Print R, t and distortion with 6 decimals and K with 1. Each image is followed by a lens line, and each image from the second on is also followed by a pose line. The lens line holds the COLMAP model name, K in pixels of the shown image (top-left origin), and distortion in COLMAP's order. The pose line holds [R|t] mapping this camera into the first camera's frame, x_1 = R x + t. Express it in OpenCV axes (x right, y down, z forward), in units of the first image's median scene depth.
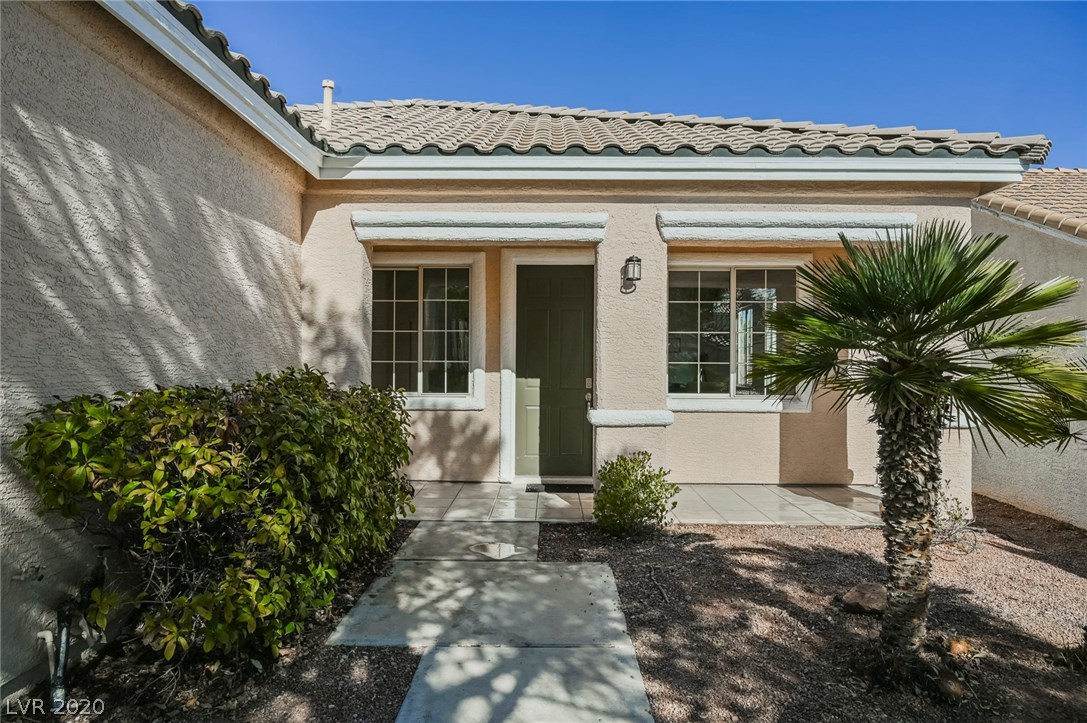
lens RADIAL K [[759.1, 0, 543.5], [0, 759.1, 361.5], [0, 0, 1]] dist [-0.000743, -0.000070]
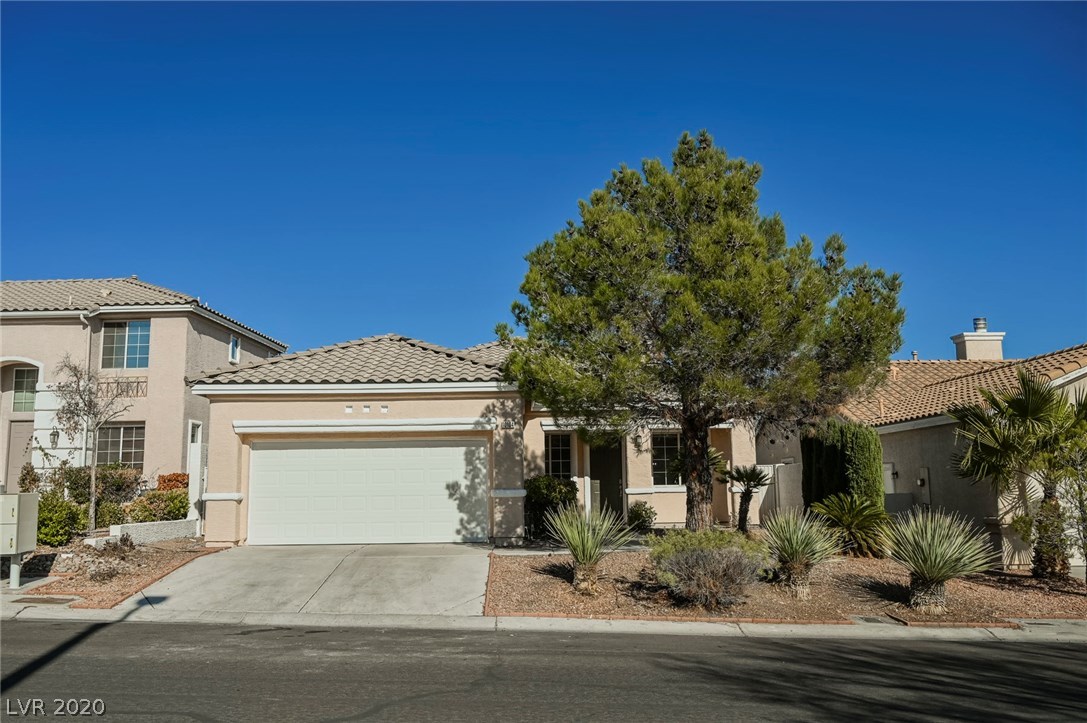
lens RADIAL K [[902.2, 0, 543.5], [0, 902.2, 361.5], [0, 0, 1]] dist [0.000134, -0.000033]
pose [[0.999418, -0.015944, 0.030144, -0.336231], [0.019942, 0.990318, -0.137380, 0.050712], [-0.027662, 0.137902, 0.990060, -2.386575]]
